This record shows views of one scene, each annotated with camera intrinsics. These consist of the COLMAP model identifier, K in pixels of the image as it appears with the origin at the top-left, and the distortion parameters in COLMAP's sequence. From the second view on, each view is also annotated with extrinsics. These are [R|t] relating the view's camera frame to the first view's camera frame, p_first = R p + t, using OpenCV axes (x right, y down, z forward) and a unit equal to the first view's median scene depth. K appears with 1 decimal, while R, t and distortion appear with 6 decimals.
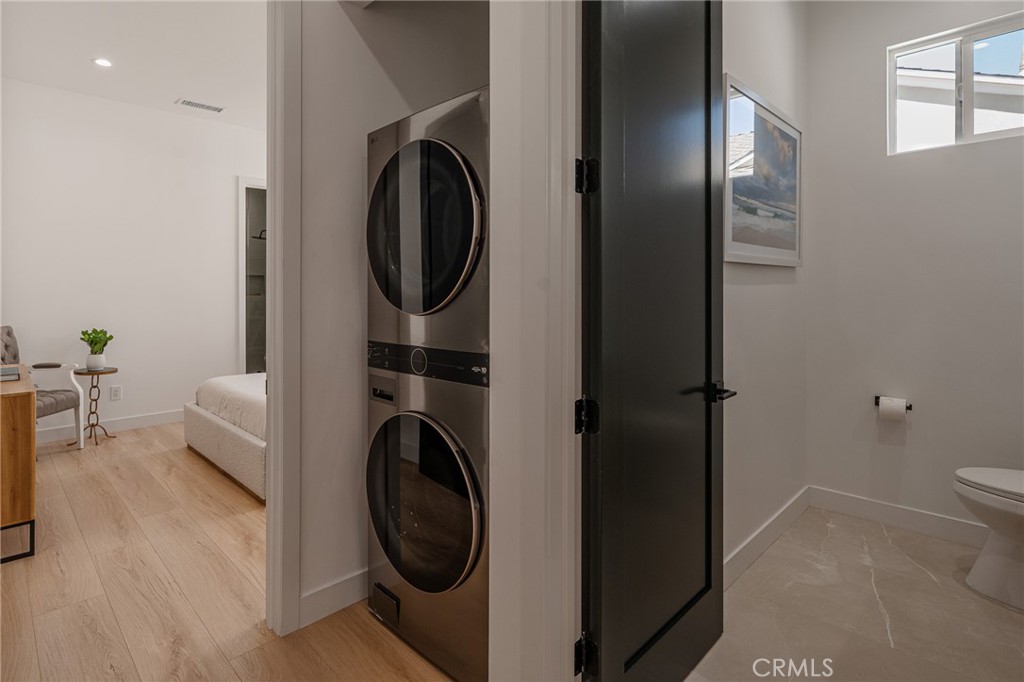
lens RADIAL K [[502.6, 0, 510.1], [0, 502.6, 302.2], [0, 0, 1]] dist [-0.000936, -0.000104]
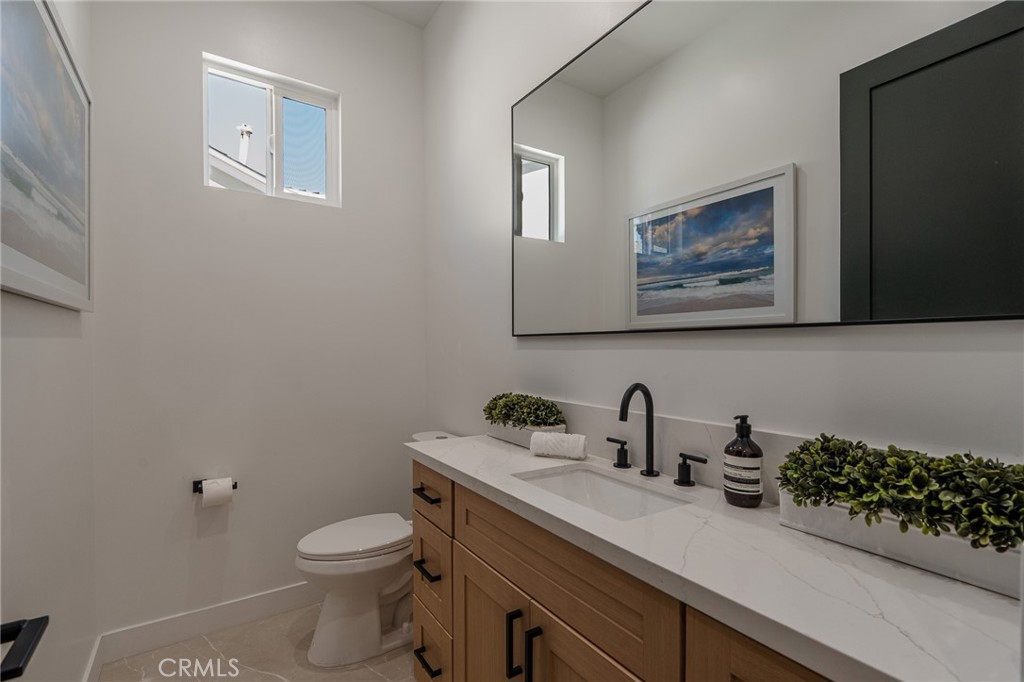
lens RADIAL K [[466.5, 0, 511.1], [0, 466.5, 354.7], [0, 0, 1]] dist [-0.001291, 0.000384]
pose [[0.211799, -0.005331, 0.977299, 0.137236], [0.012666, 0.999916, 0.002709, -0.013591], [-0.977231, 0.011805, 0.211849, 0.435459]]
